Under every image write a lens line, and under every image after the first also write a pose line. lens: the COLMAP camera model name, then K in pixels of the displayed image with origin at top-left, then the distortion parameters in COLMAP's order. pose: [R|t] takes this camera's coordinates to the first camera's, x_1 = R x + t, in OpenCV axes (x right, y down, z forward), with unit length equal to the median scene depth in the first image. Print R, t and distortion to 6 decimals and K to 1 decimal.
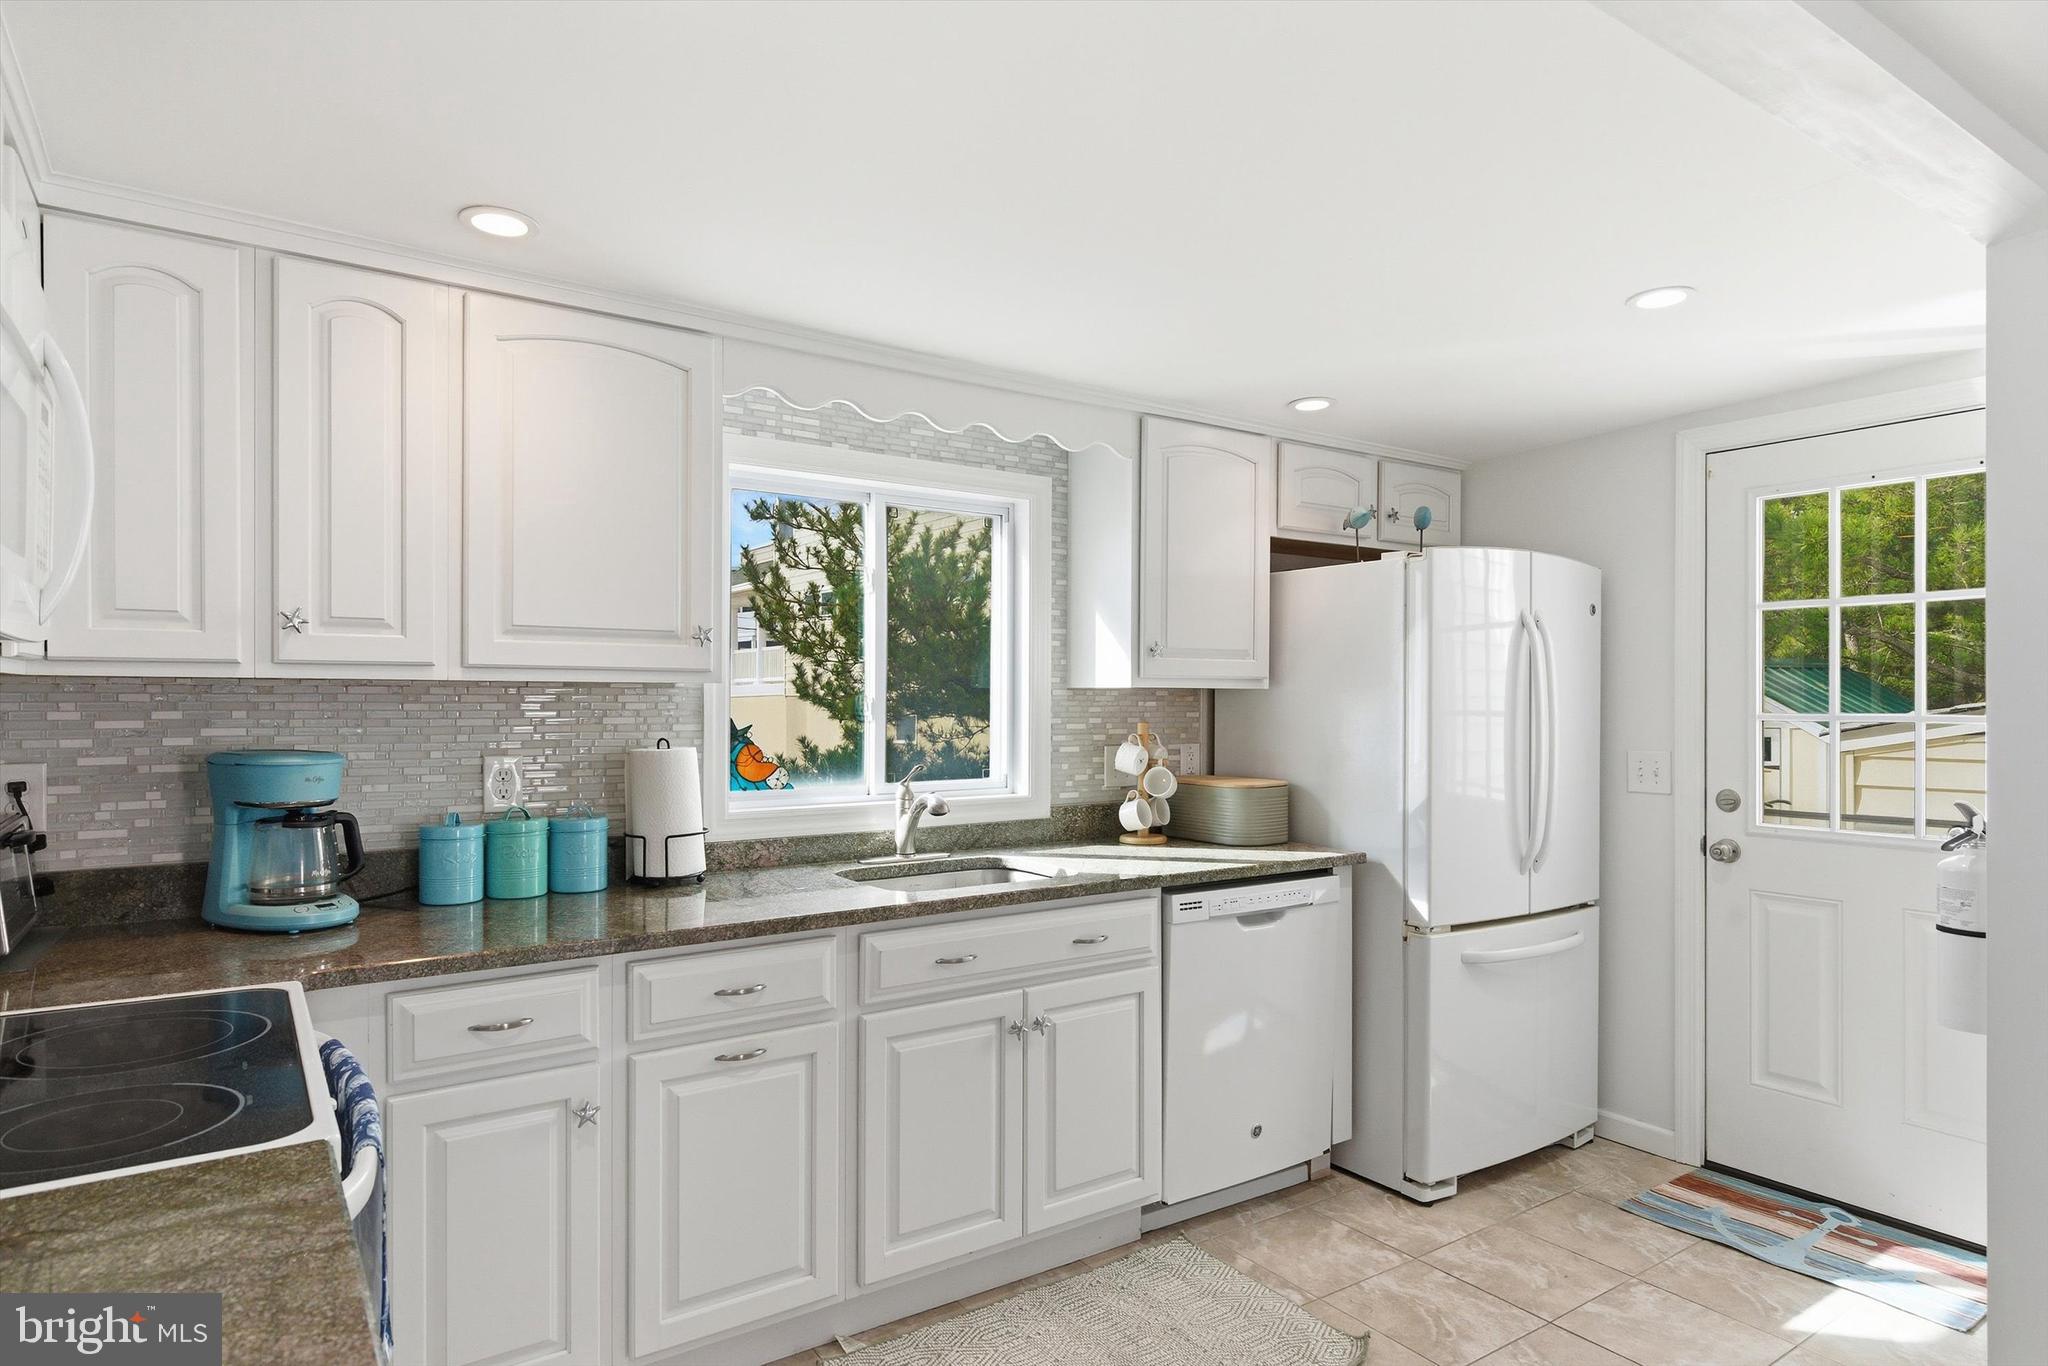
lens RADIAL K [[1164.5, 0, 1024.0], [0, 1164.5, 683.0], [0, 0, 1]] dist [0.013039, -0.000108]
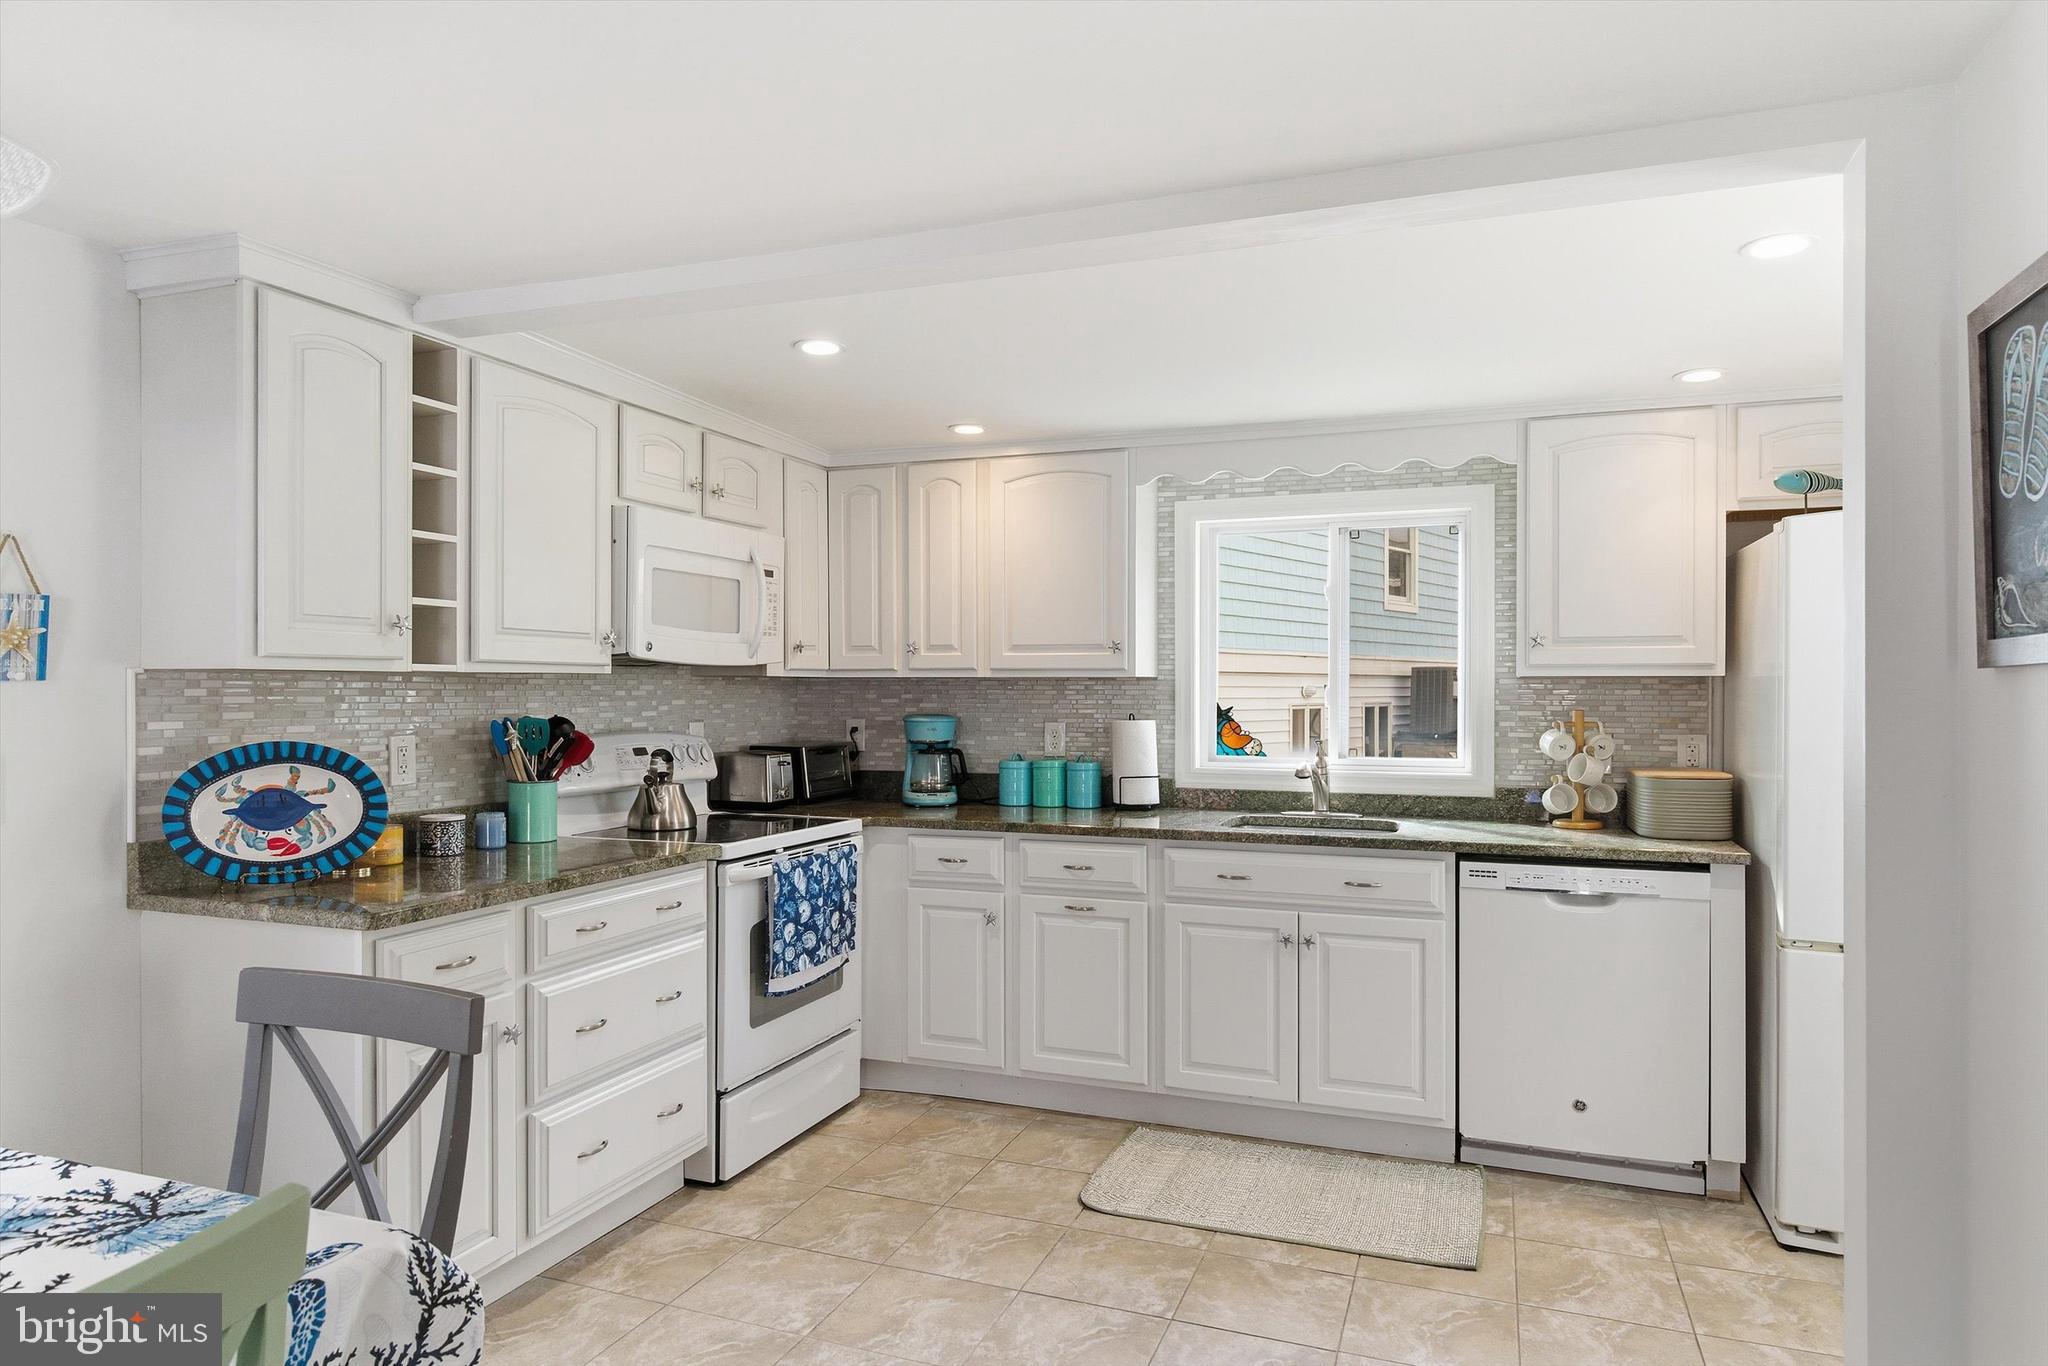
lens RADIAL K [[1238.8, 0, 1024.0], [0, 1238.8, 683.0], [0, 0, 1]] dist [-0.000900, -0.000959]
pose [[0.562603, -0.008076, -0.826688, 0.919253], [0.010582, 0.999941, -0.002567, 0.009634], [0.826659, -0.007304, 0.562655, -0.018153]]
